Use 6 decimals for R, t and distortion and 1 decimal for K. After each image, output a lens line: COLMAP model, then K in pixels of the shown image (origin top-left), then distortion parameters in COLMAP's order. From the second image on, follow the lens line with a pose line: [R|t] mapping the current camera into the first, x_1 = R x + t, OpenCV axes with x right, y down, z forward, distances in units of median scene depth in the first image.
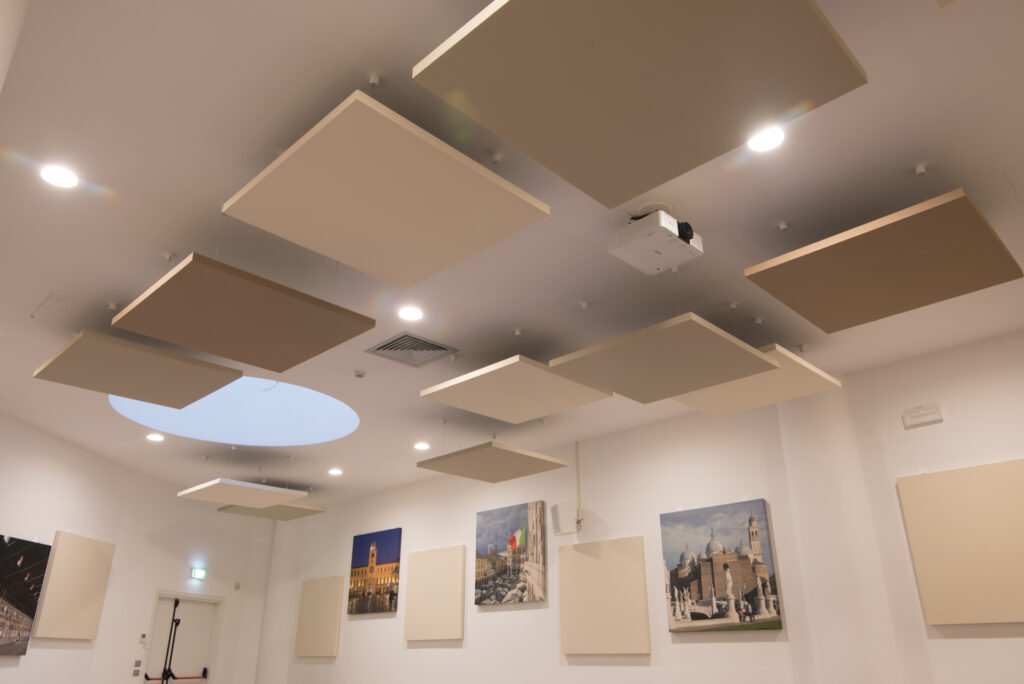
lens RADIAL K [[733.3, 0, 514.6], [0, 733.3, 341.2], [0, 0, 1]] dist [-0.000021, 0.003676]
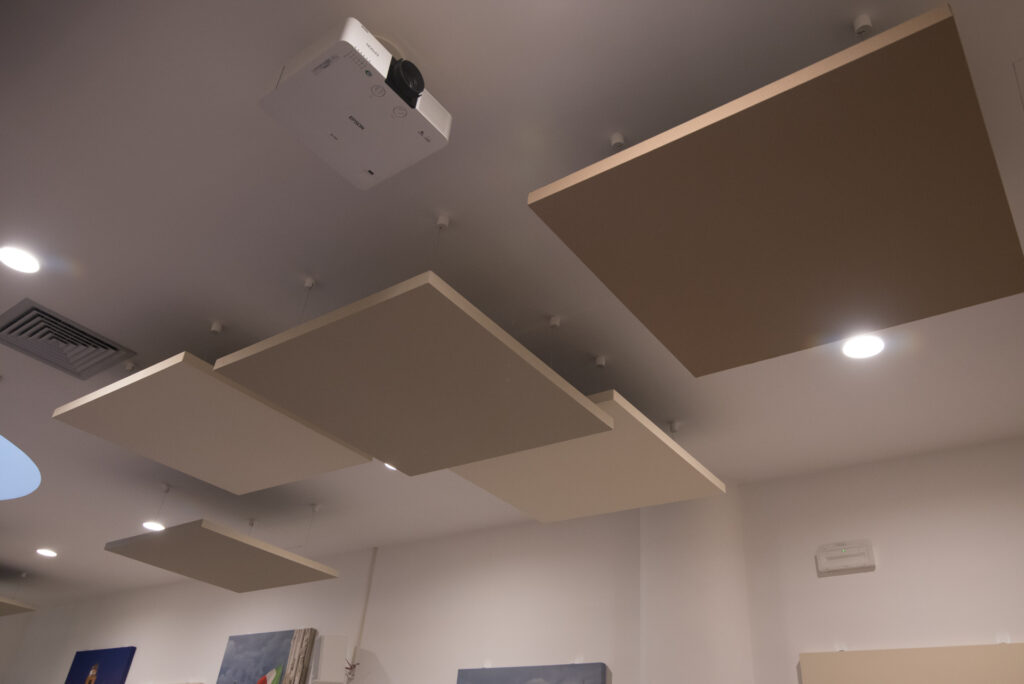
lens RADIAL K [[778.4, 0, 512.1], [0, 778.4, 340.8], [0, 0, 1]] dist [0.002485, 0.006226]
pose [[0.986453, 0.148906, 0.068835, 0.138806], [-0.136358, 0.977558, -0.160585, 0.047391], [-0.091202, 0.149023, 0.984619, 0.234346]]
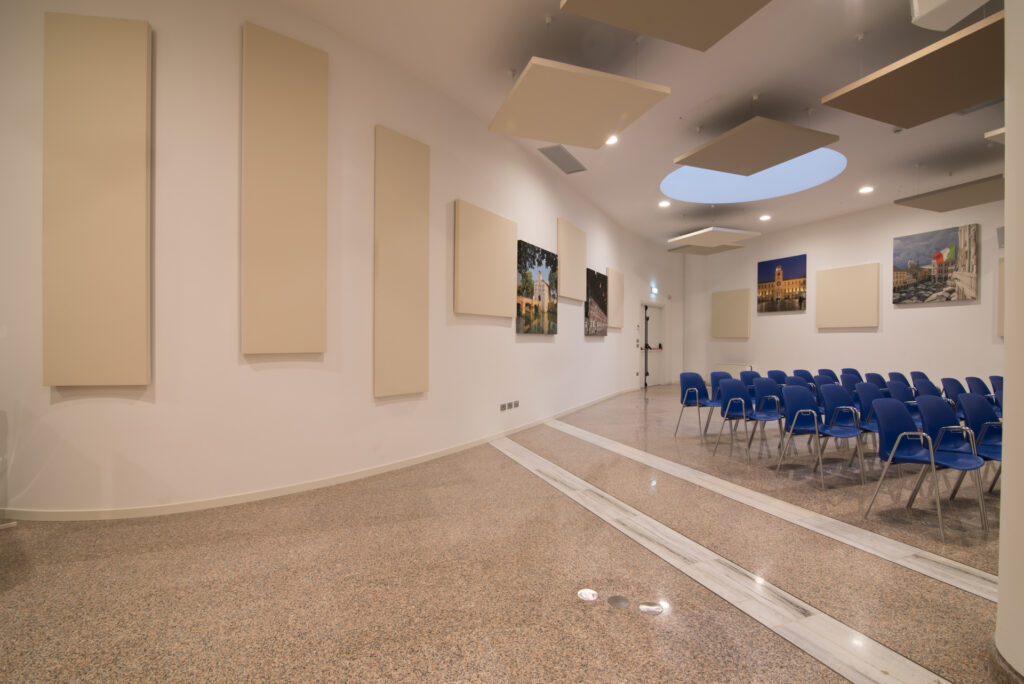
lens RADIAL K [[476.5, 0, 530.4], [0, 476.5, 349.9], [0, 0, 1]] dist [0.000987, -0.000257]
pose [[0.922975, 0.012591, -0.384655, -0.372557], [0.148674, 0.910213, 0.386534, -0.015972], [0.354984, -0.413949, 0.838232, -0.047928]]
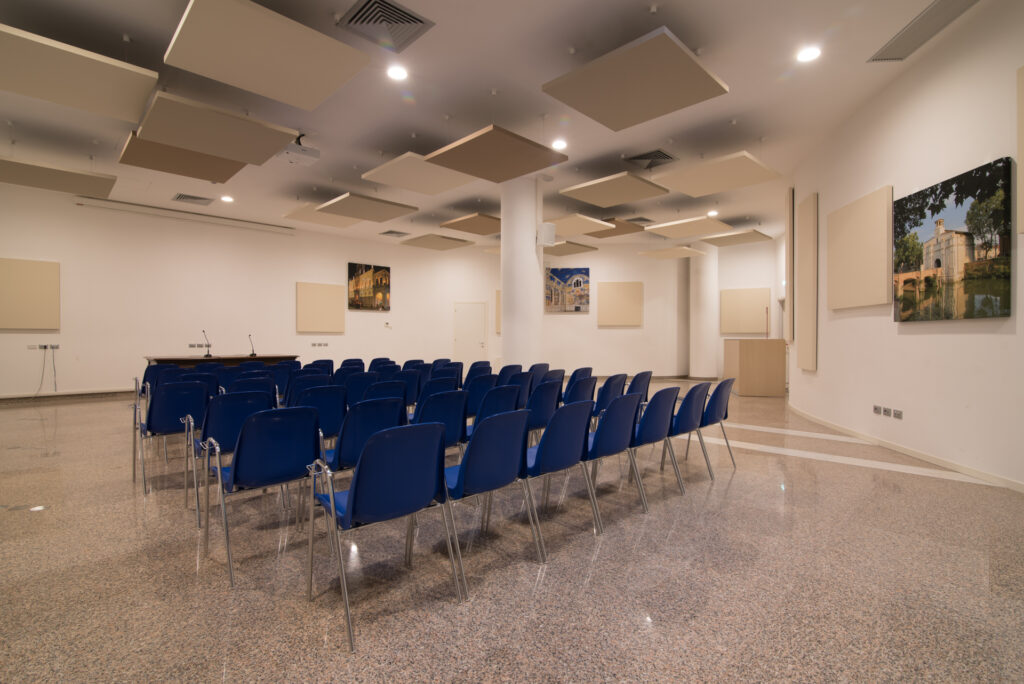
lens RADIAL K [[478.1, 0, 512.1], [0, 478.1, 339.7], [0, 0, 1]] dist [0.000140, 0.000021]
pose [[-0.999772, 0.000150, 0.021353, -0.235109], [-0.008302, 0.918552, -0.395212, 0.468613], [-0.019673, -0.395299, -0.918342, 1.047589]]
